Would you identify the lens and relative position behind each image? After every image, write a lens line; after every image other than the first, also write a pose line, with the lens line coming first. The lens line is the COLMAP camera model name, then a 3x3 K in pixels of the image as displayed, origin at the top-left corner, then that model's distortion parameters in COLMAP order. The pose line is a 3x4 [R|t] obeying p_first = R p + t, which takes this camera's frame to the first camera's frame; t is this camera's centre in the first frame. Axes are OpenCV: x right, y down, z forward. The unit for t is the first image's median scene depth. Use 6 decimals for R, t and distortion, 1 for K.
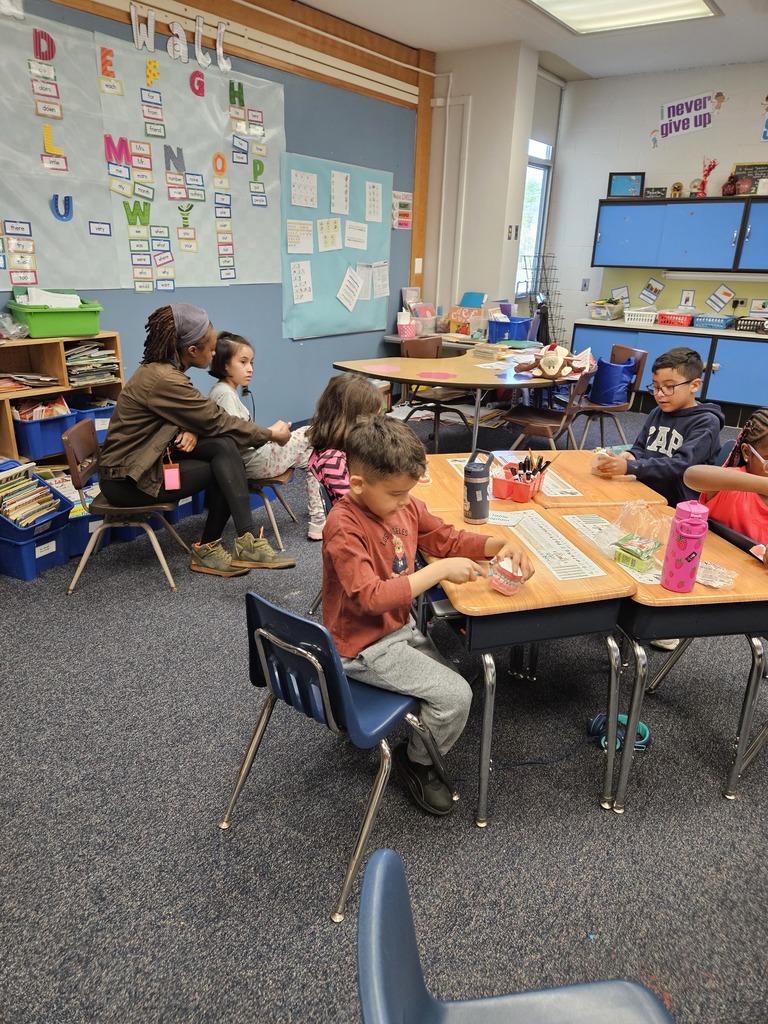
lens RADIAL K [[686.5, 0, 388.2], [0, 686.5, 506.0], [0, 0, 1]] dist [0.094554, -0.081508]
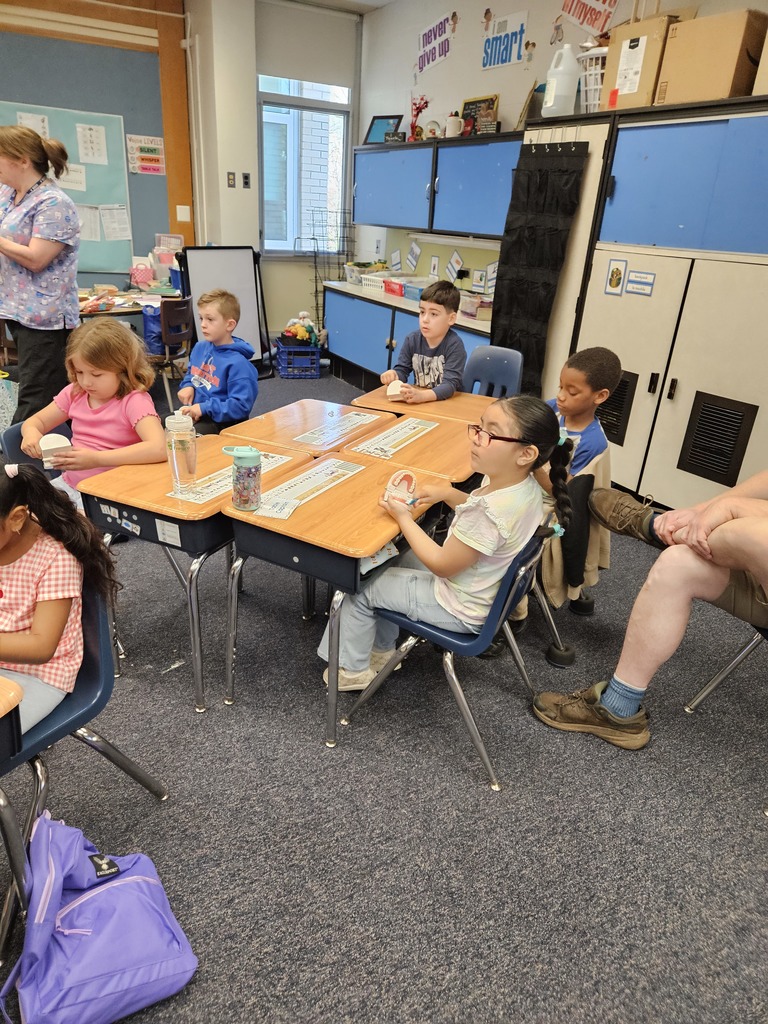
lens RADIAL K [[689.2, 0, 384.0], [0, 689.2, 512.0], [0, 0, 1]] dist [0.086381, -0.071779]
pose [[0.892729, 0.199346, -0.404098, 1.116767], [-0.187805, 0.979818, 0.068457, -0.068801], [0.409589, 0.014778, 0.912150, 0.287816]]
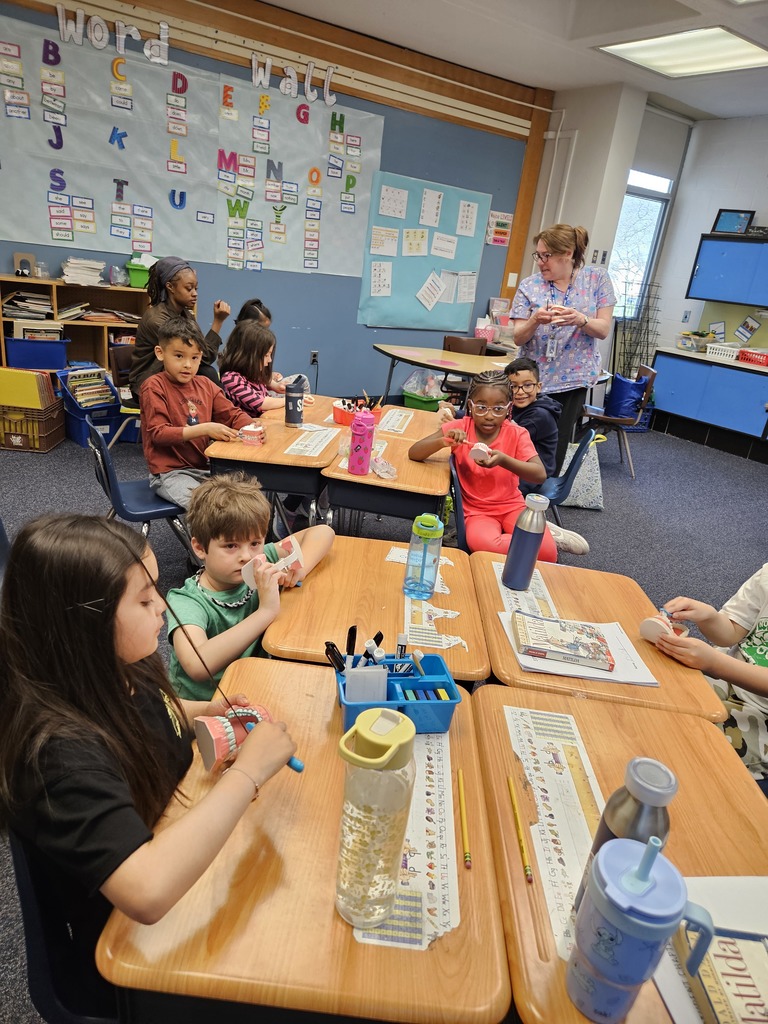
lens RADIAL K [[689.2, 0, 384.0], [0, 689.2, 512.0], [0, 0, 1]] dist [0.086381, -0.071779]
pose [[0.933573, 0.198089, -0.298666, 0.360742], [-0.205784, 0.978580, 0.005796, 0.069507], [0.293417, 0.056050, 0.954340, -0.132733]]
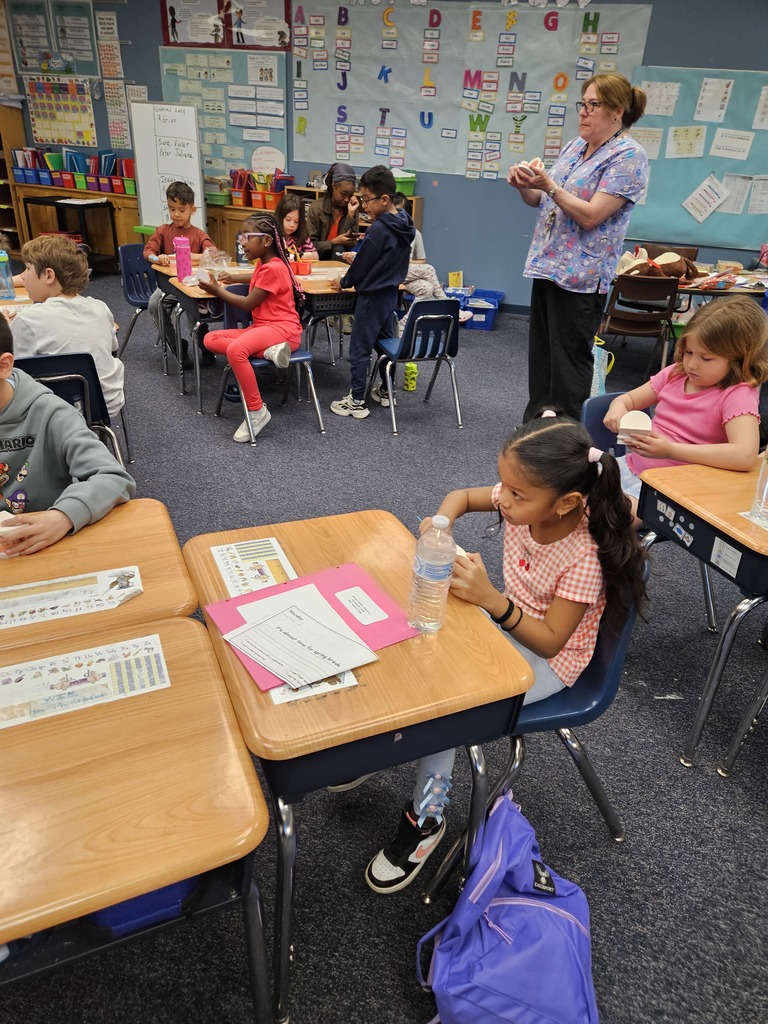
lens RADIAL K [[689.2, 0, 384.0], [0, 689.2, 512.0], [0, 0, 1]] dist [0.086381, -0.071779]
pose [[0.314497, 0.435151, -0.843644, 1.069689], [-0.382684, 0.871440, 0.306830, -0.065956], [0.868703, 0.226352, 0.440591, 0.305483]]
